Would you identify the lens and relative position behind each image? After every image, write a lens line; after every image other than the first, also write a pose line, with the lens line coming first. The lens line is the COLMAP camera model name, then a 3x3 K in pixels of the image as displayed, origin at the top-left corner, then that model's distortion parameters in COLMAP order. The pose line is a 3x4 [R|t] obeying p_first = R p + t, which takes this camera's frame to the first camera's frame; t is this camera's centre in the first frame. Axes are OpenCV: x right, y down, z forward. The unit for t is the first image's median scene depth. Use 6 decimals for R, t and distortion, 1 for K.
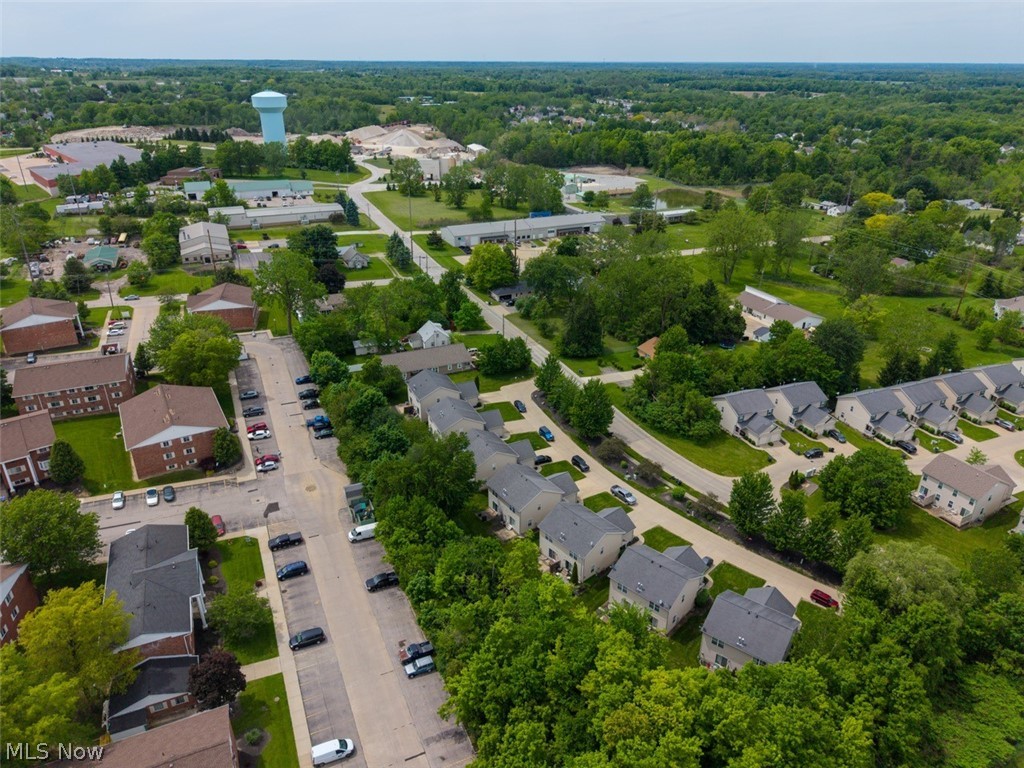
lens RADIAL K [[706.3, 0, 516.0], [0, 706.3, 383.5], [0, 0, 1]] dist [0.034965, -0.001394]
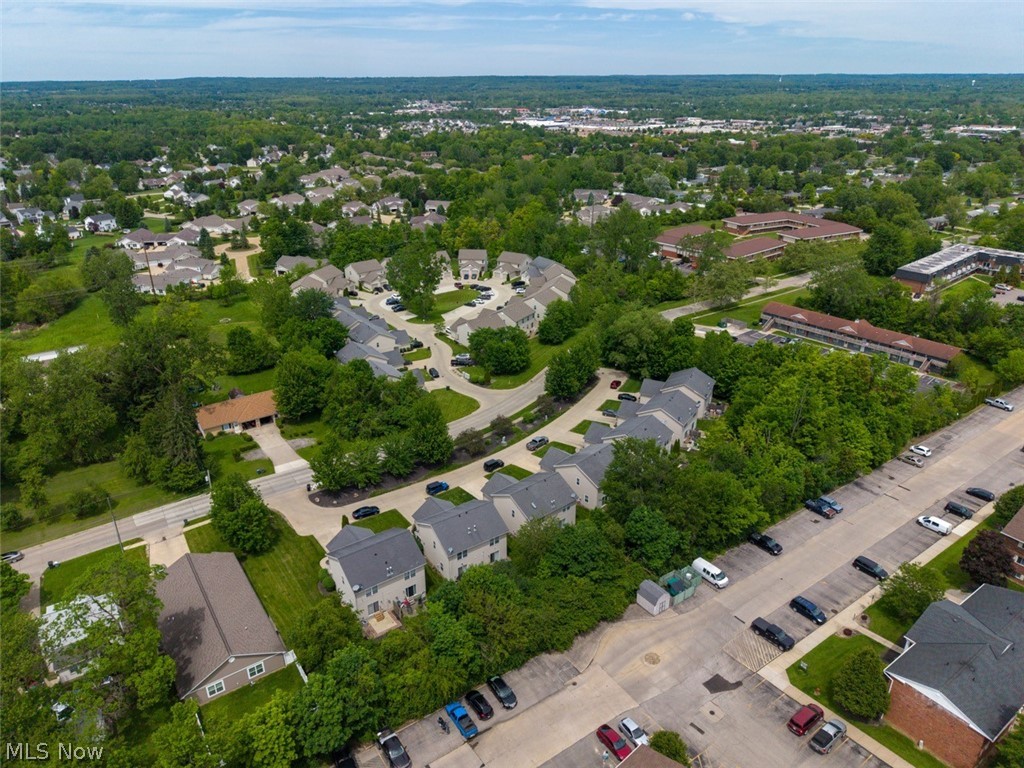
lens RADIAL K [[706.3, 0, 516.5], [0, 706.3, 385.2], [0, 0, 1]] dist [0.034965, -0.001394]
pose [[-0.220905, -0.390015, 0.893918, -0.822108], [0.408061, 0.795519, 0.447924, -0.435401], [-0.885826, 0.463722, -0.016584, 1.102629]]
